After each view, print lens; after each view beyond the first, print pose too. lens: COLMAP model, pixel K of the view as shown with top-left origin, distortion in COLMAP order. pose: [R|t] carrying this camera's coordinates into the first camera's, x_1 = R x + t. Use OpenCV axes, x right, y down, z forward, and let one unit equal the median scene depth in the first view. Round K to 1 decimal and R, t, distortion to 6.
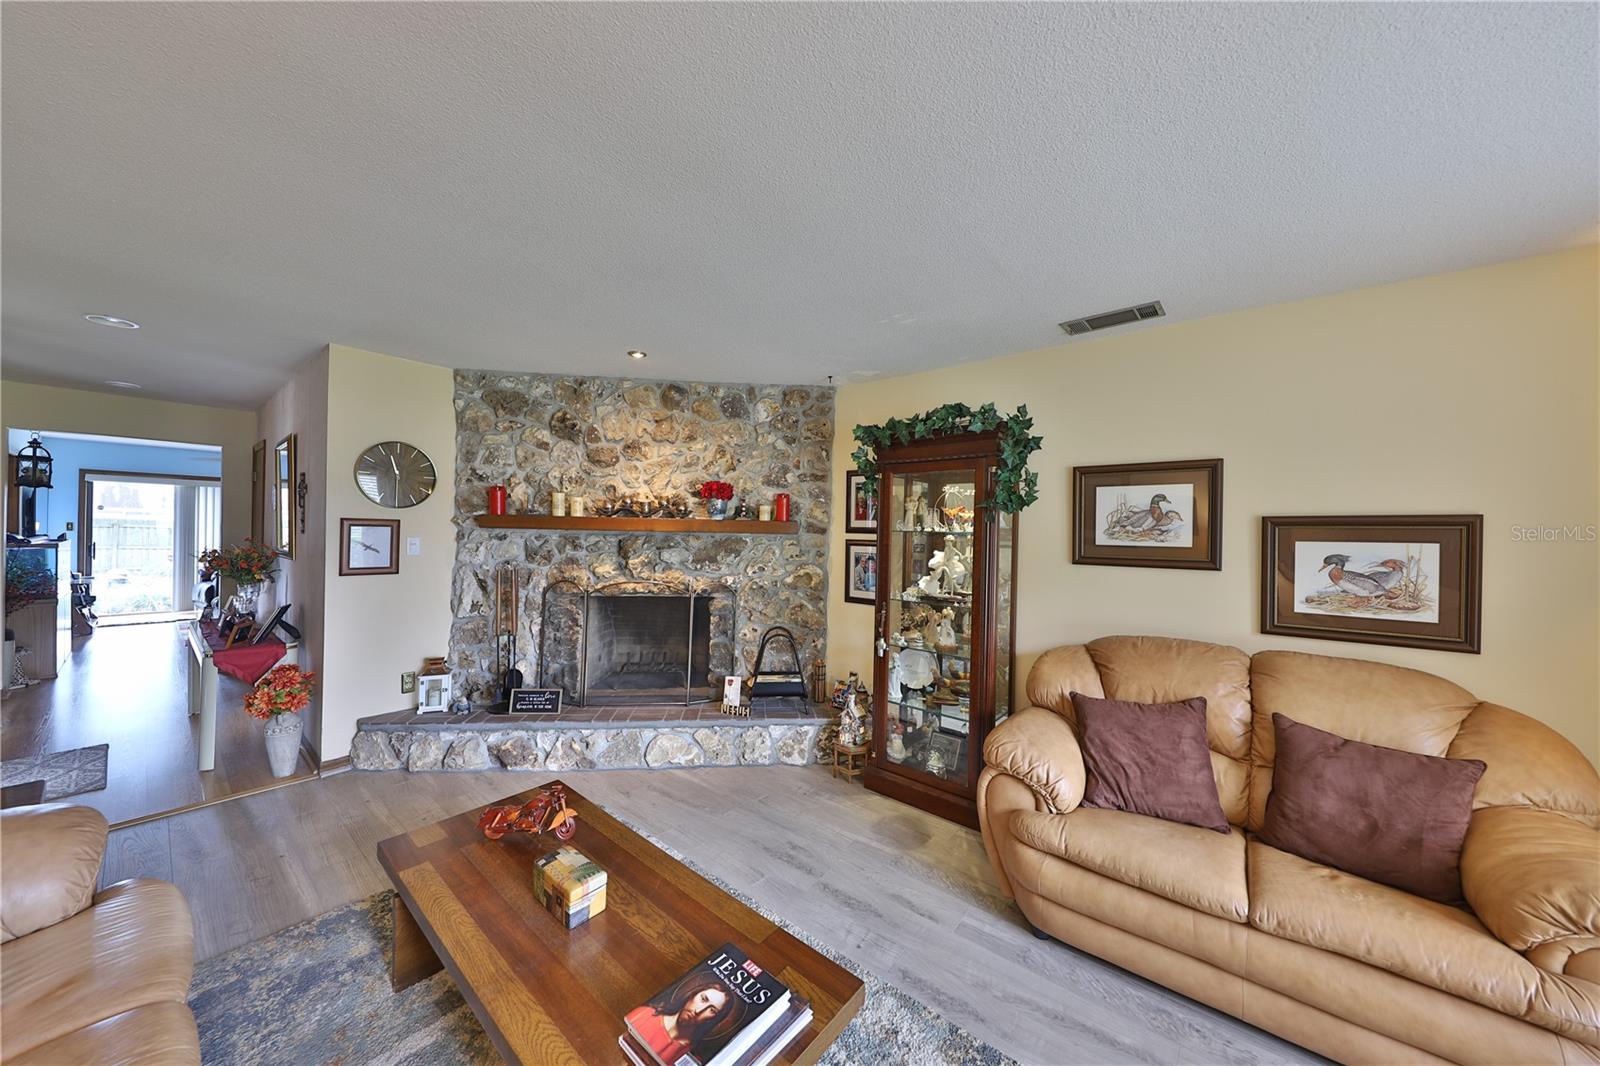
lens RADIAL K [[536.9, 0, 800.0], [0, 536.9, 533.0], [0, 0, 1]] dist [0.000088, -0.000011]
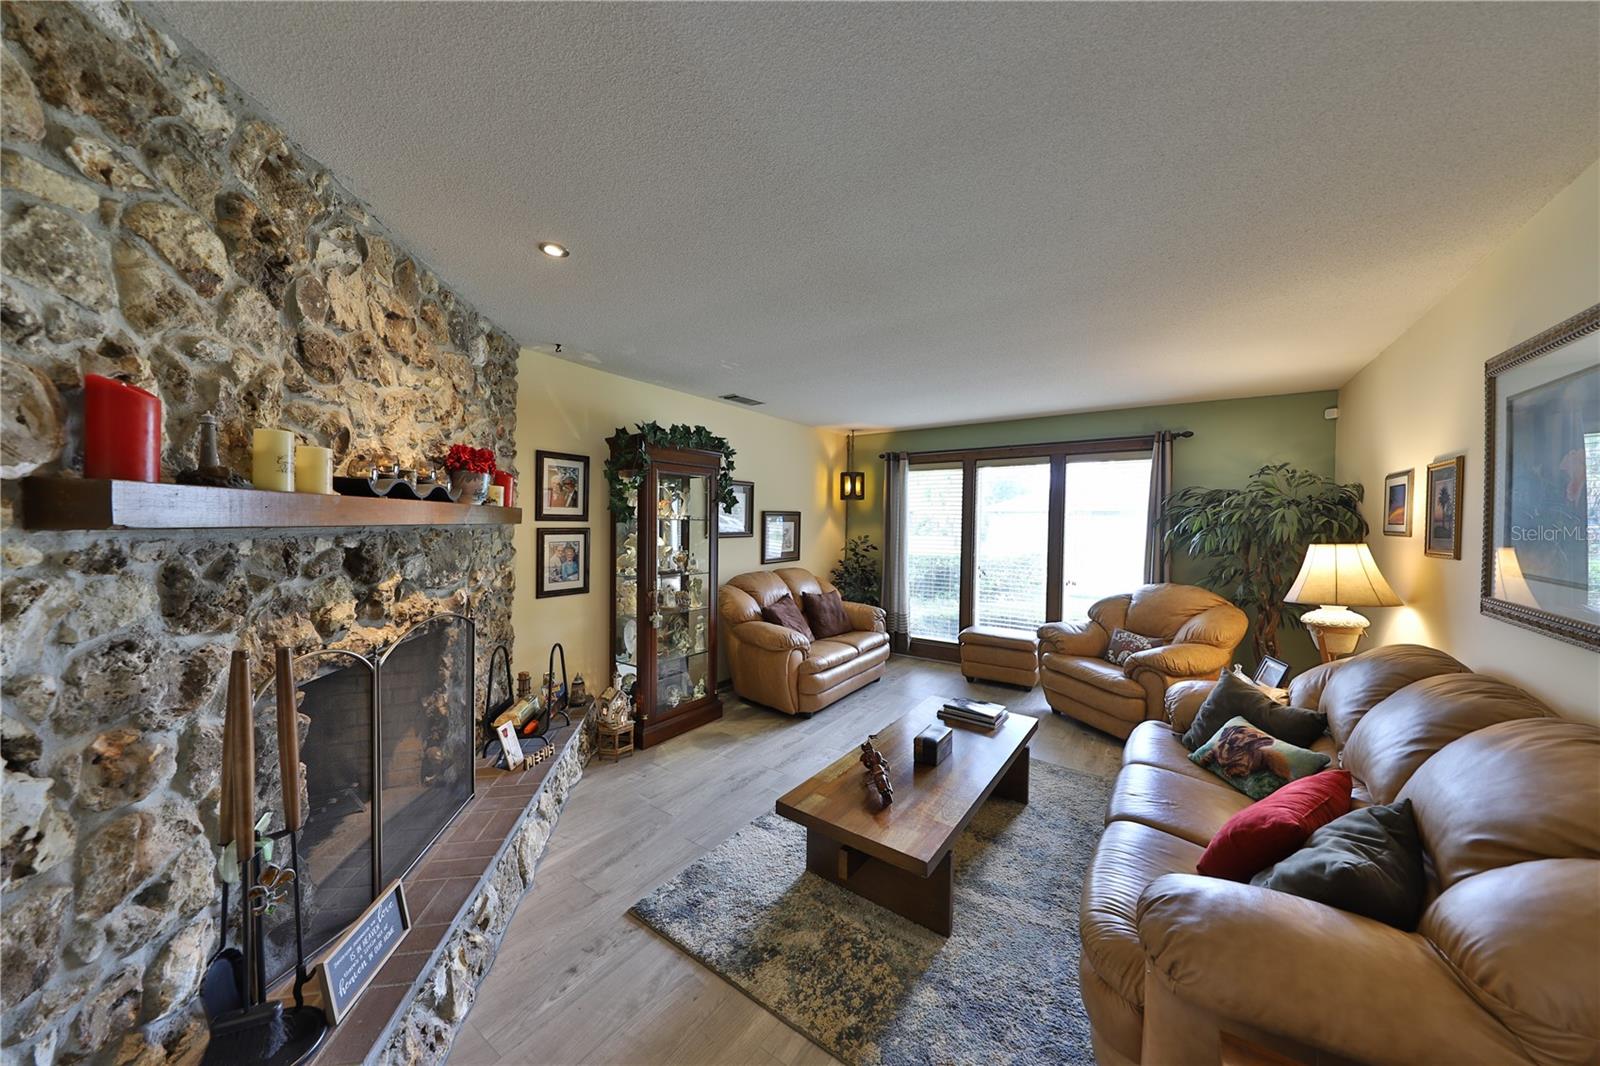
lens RADIAL K [[536.9, 0, 800.0], [0, 536.9, 533.0], [0, 0, 1]] dist [0.000088, -0.000011]
pose [[-0.088173, -0.044506, 0.995110, -1.039018], [-0.014000, 0.998958, 0.043437, -0.030586], [-0.996007, -0.010102, -0.088705, 0.808359]]
